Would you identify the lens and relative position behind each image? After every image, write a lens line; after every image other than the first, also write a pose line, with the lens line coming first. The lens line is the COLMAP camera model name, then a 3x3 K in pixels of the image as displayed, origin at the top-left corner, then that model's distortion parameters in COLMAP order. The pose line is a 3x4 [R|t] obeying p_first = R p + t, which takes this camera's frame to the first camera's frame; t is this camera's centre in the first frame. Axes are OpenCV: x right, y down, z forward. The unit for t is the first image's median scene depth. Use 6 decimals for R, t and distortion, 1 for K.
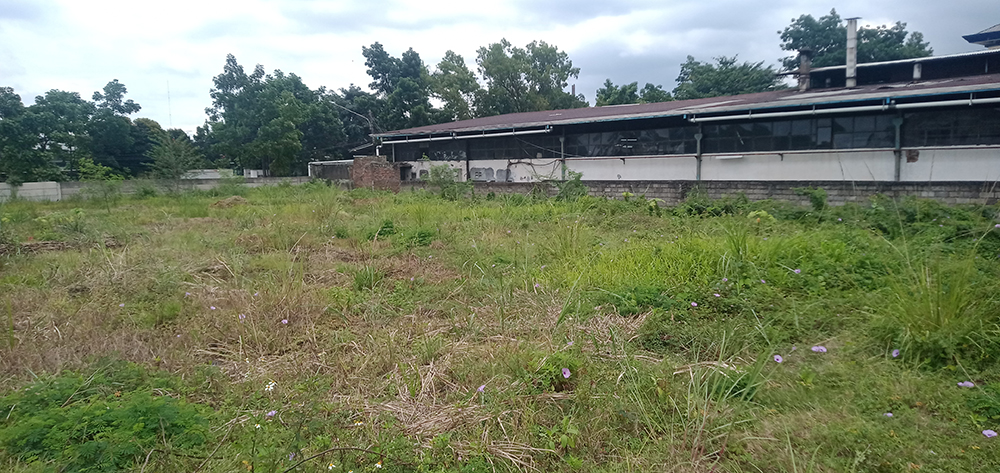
lens RADIAL K [[722.2, 0, 500.0], [0, 722.2, 236.5], [0, 0, 1]] dist [0.061803, -0.081659]
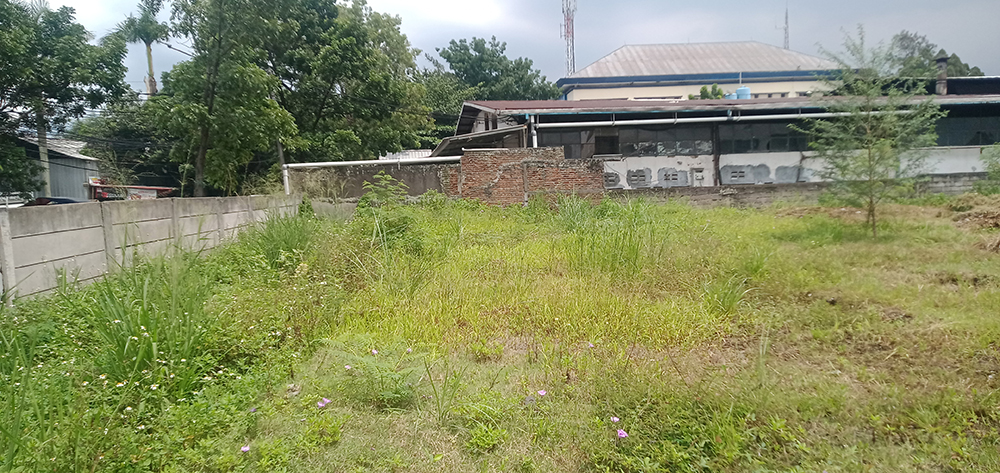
lens RADIAL K [[722.2, 0, 500.0], [0, 722.2, 236.5], [0, 0, 1]] dist [0.061803, -0.081659]
pose [[0.537388, -0.075475, 0.839951, -0.724669], [0.107808, 0.993964, 0.020341, -0.065580], [-0.836416, 0.079622, 0.542281, 0.813778]]
